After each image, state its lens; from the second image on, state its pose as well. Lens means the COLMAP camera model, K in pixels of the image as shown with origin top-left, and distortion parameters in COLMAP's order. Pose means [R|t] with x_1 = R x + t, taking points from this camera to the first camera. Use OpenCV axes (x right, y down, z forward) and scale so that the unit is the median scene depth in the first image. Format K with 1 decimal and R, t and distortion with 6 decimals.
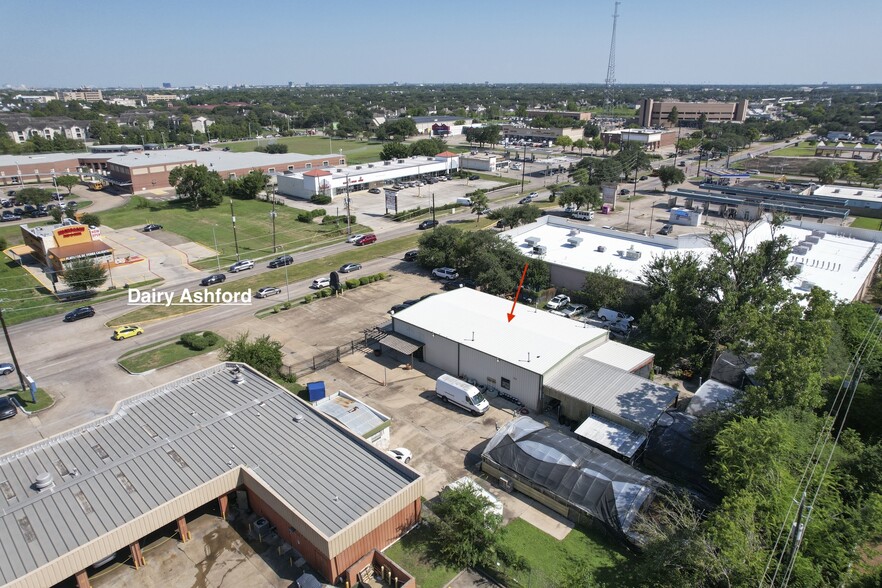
lens RADIAL K [[562.3, 0, 441.0], [0, 562.3, 294.0], [0, 0, 1]] dist [-0.079456, 0.078823]
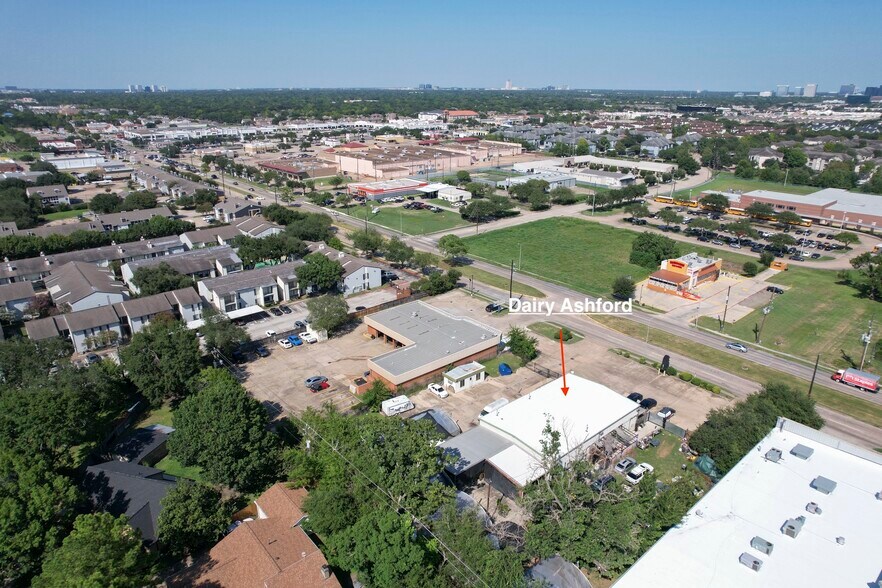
lens RADIAL K [[562.3, 0, 441.0], [0, 562.3, 294.0], [0, 0, 1]] dist [-0.079456, 0.078823]
pose [[-0.110644, 0.350958, -0.929831, 0.854067], [-0.355533, 0.859688, 0.366789, -0.383566], [0.928092, 0.371168, 0.029658, 0.415148]]
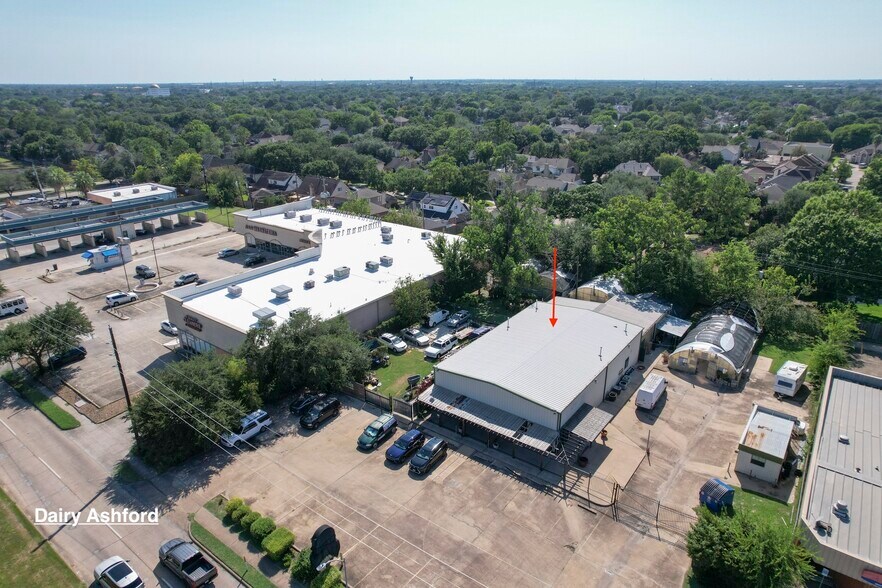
lens RADIAL K [[562.3, 0, 441.0], [0, 562.3, 294.0], [0, 0, 1]] dist [-0.079456, 0.078823]
pose [[-0.104948, -0.352949, 0.929738, -0.480577], [0.358656, 0.858551, 0.366409, -0.285761], [-0.927552, 0.371910, 0.036484, 0.757541]]
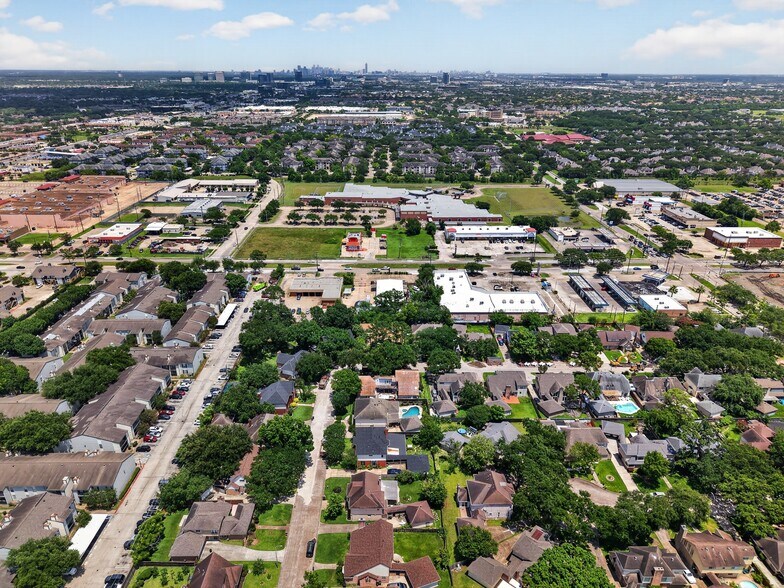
lens RADIAL K [[540.1, 0, 392.0], [0, 540.1, 294.0], [0, 0, 1]] dist [0.004518, 0.000866]
pose [[0.692336, 0.287521, -0.661818, 2.020661], [-0.262569, 0.954691, 0.140079, -0.344093], [0.672108, 0.076791, 0.736461, -1.449893]]
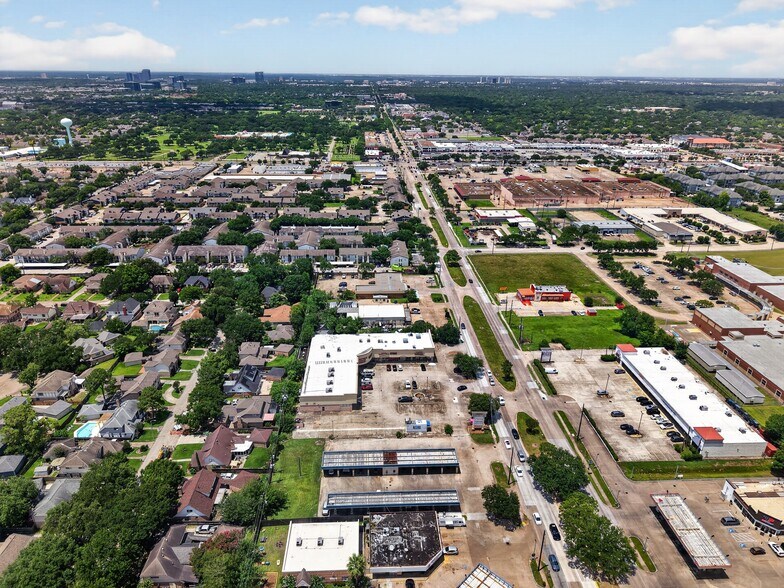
lens RADIAL K [[540.1, 0, 392.0], [0, 540.1, 294.0], [0, 0, 1]] dist [0.004518, 0.000866]
pose [[-0.698346, 0.274905, -0.660863, 1.760236], [-0.259467, 0.763270, 0.591689, -1.614189], [0.667075, 0.584676, -0.461698, 1.901624]]
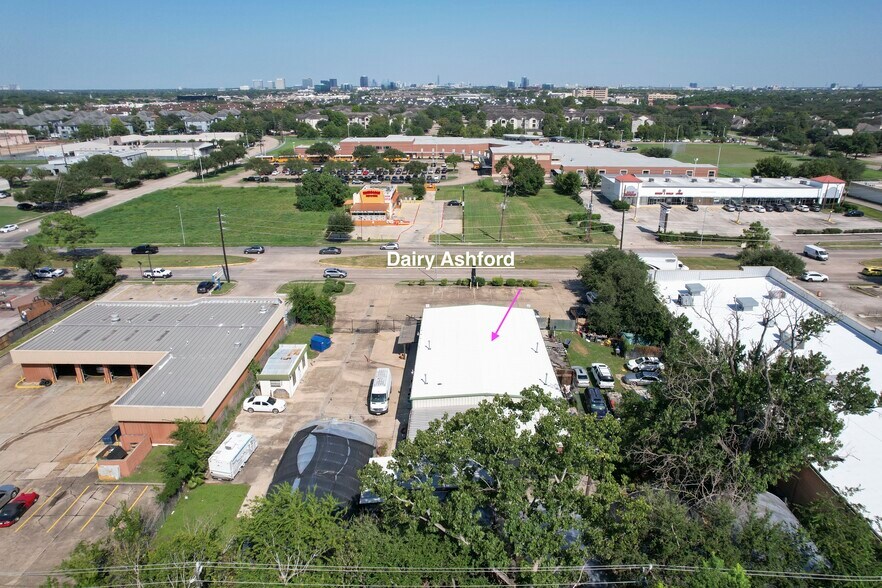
lens RADIAL K [[562.3, 0, 441.0], [0, 562.3, 294.0], [0, 0, 1]] dist [-0.079456, 0.078823]
pose [[0.663446, 0.264230, -0.700016, 0.468156], [-0.263961, 0.958071, 0.111465, -0.079383], [0.700118, 0.110826, 0.705374, 0.202710]]
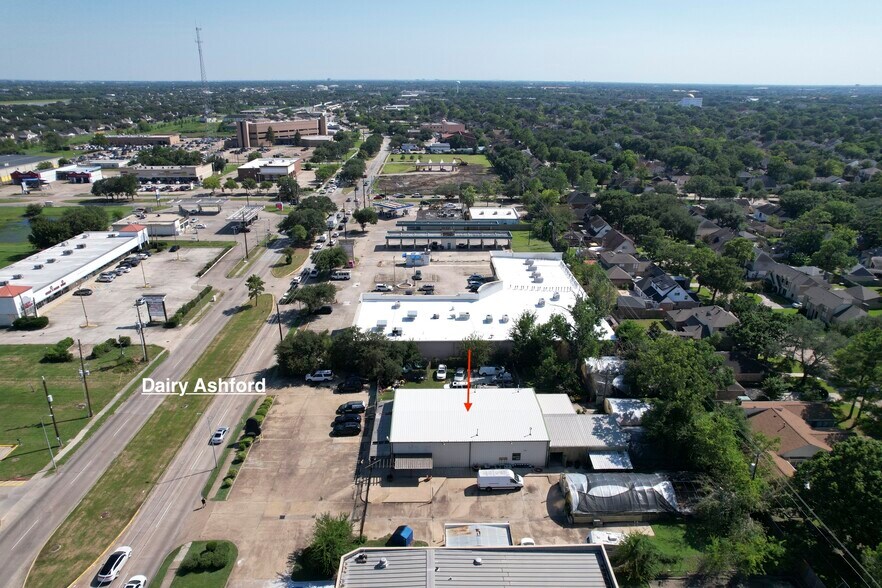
lens RADIAL K [[562.3, 0, 441.0], [0, 562.3, 294.0], [0, 0, 1]] dist [-0.079456, 0.078823]
pose [[0.718283, -0.244421, 0.651405, -0.475701], [0.239482, 0.965906, 0.098359, -0.234996], [-0.653236, 0.085350, 0.752328, 0.053585]]
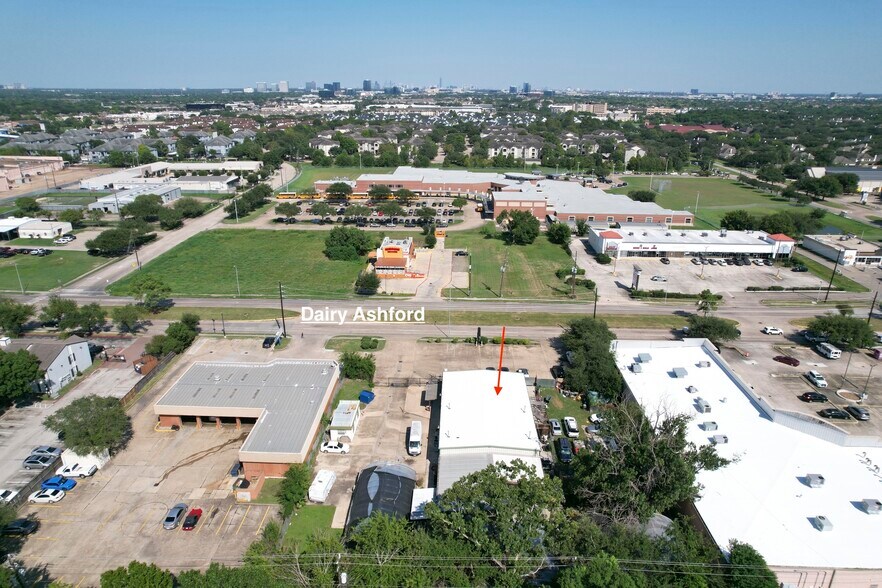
lens RADIAL K [[562.3, 0, 441.0], [0, 562.3, 294.0], [0, 0, 1]] dist [-0.079456, 0.078823]
pose [[0.660863, 0.269770, -0.700345, 0.603633], [-0.274749, 0.955348, 0.108736, -0.214897], [0.698407, 0.120559, 0.705473, -0.018002]]
